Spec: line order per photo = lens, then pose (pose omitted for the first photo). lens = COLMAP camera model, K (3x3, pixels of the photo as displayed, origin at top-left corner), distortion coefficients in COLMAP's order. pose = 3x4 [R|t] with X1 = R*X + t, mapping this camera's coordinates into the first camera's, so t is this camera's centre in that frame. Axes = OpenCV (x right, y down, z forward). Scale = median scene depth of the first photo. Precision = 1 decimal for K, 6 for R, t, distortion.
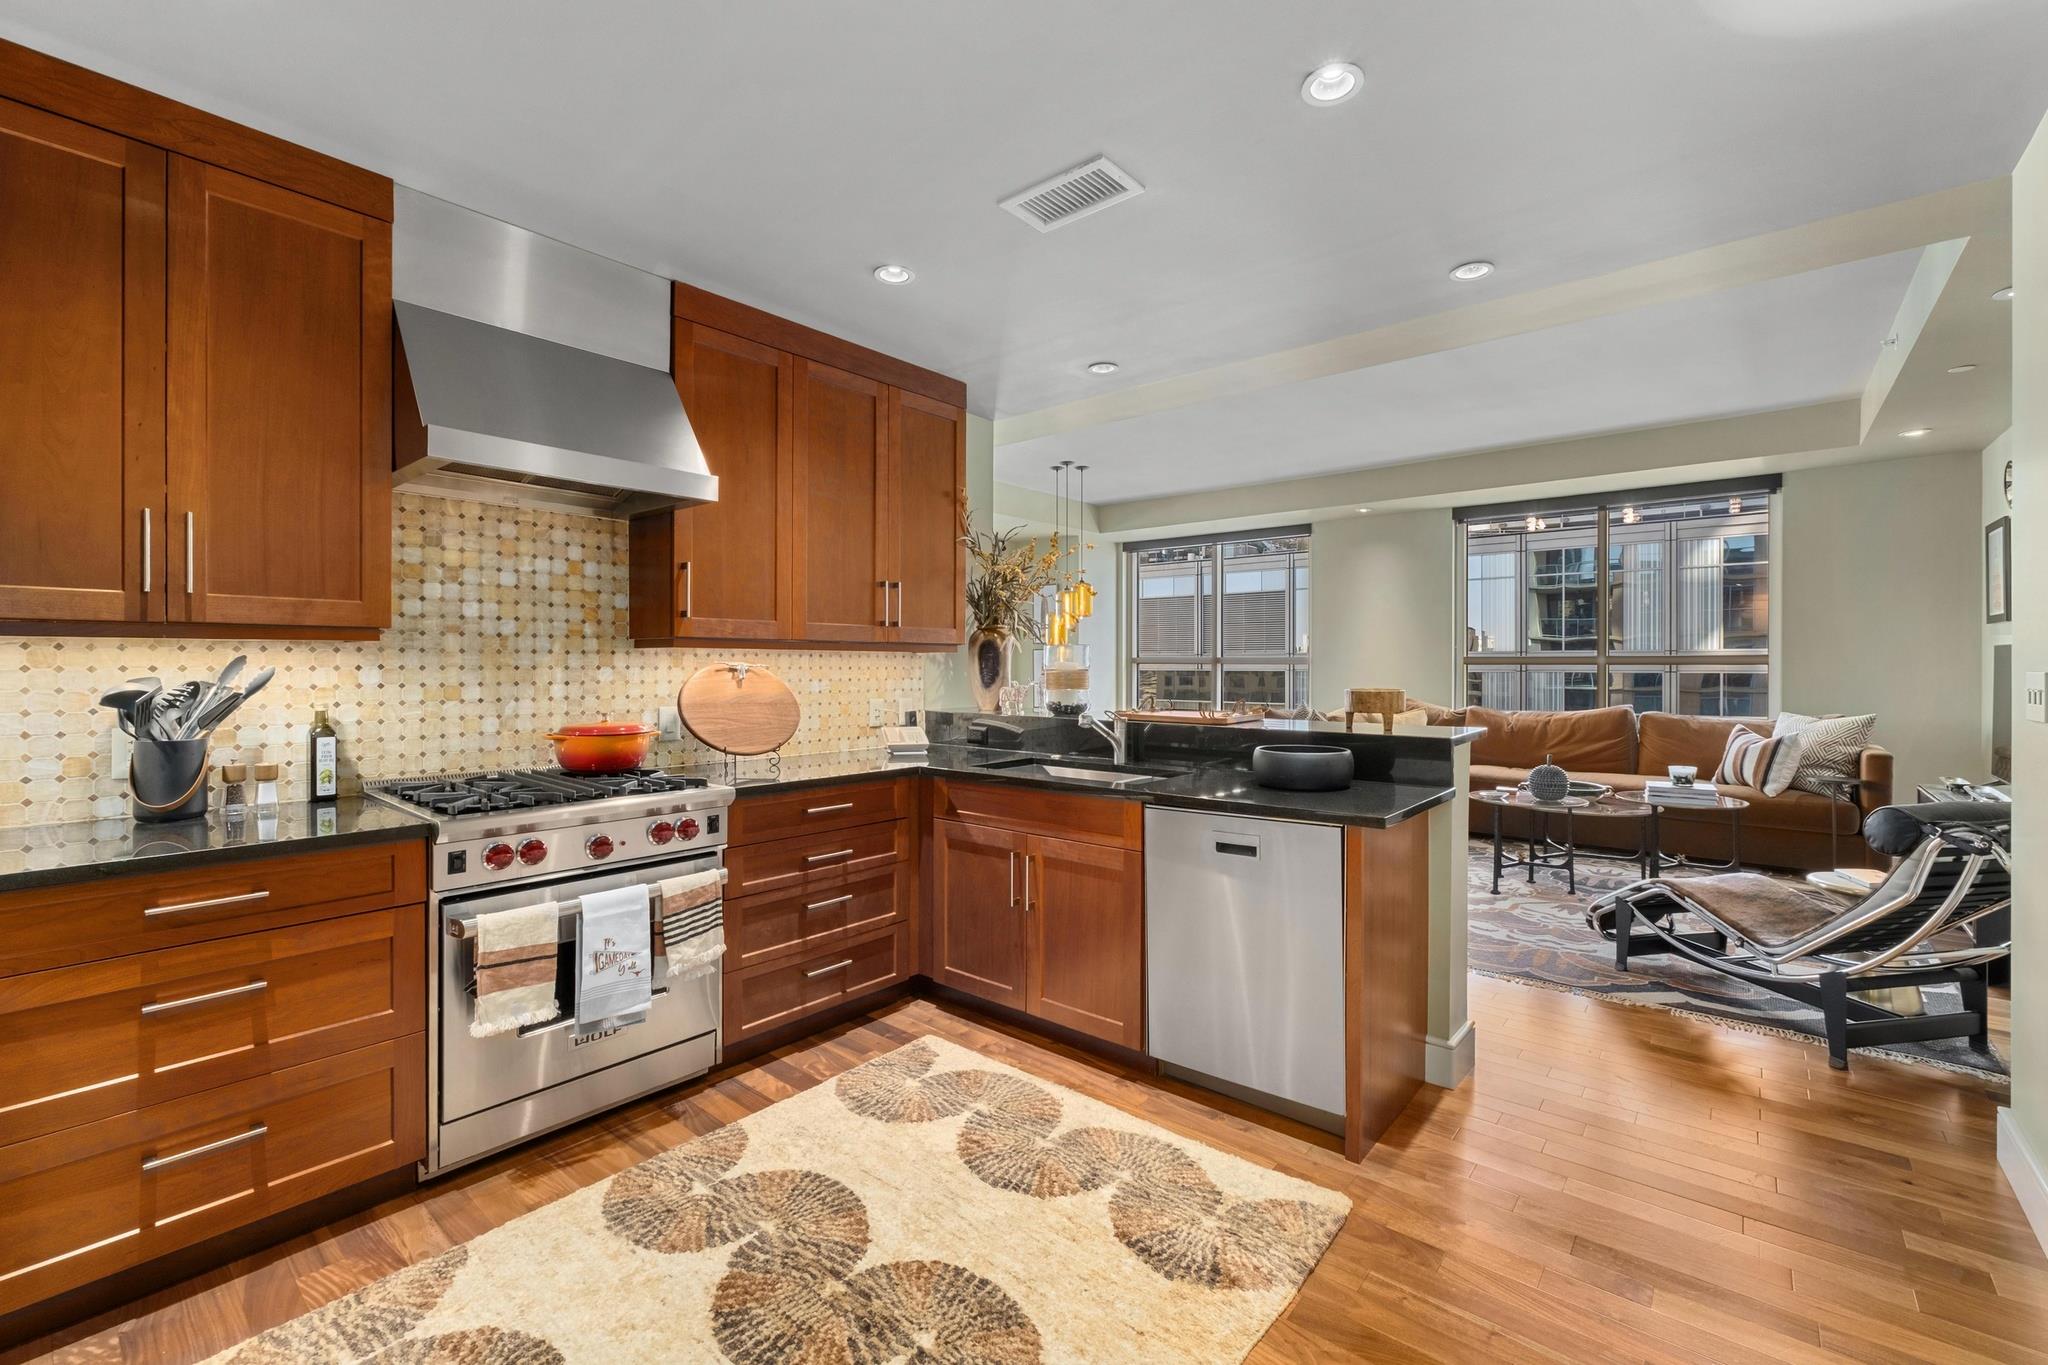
lens RADIAL K [[888.9, 0, 1030.1], [0, 888.9, 644.4], [0, 0, 1]] dist [0.002565, 0.000510]
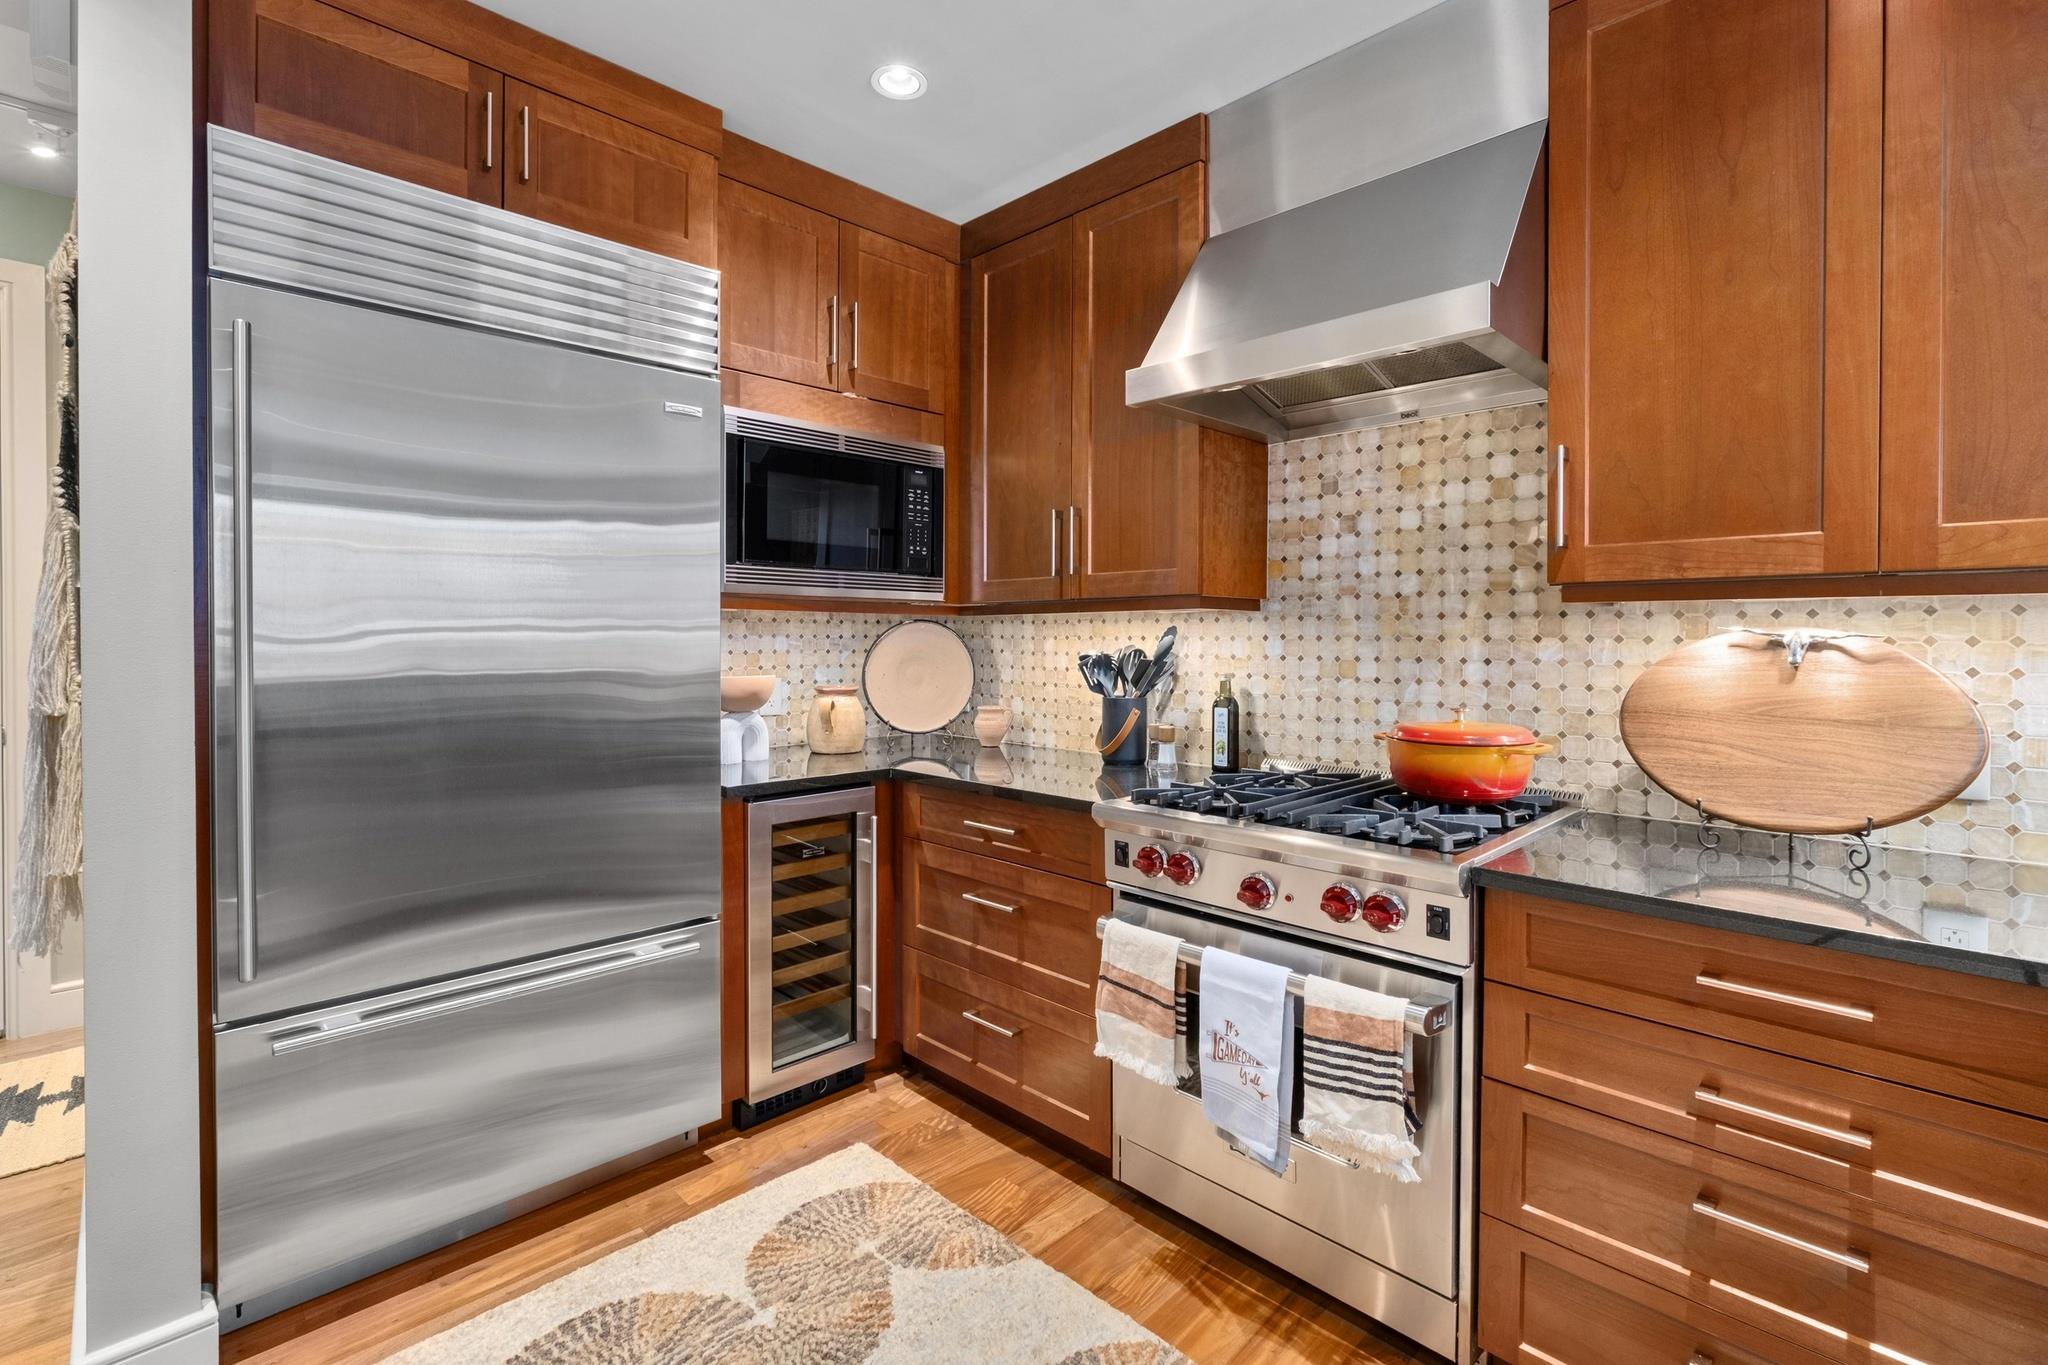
lens RADIAL K [[918.9, 0, 1022.6], [0, 918.9, 649.0], [0, 0, 1]] dist [-0.011639, 0.000102]
pose [[-0.079426, 0.008388, -0.996805, 0.217520], [0.018188, 0.999810, 0.006964, 0.024663], [0.996675, -0.017577, -0.079564, 0.764316]]
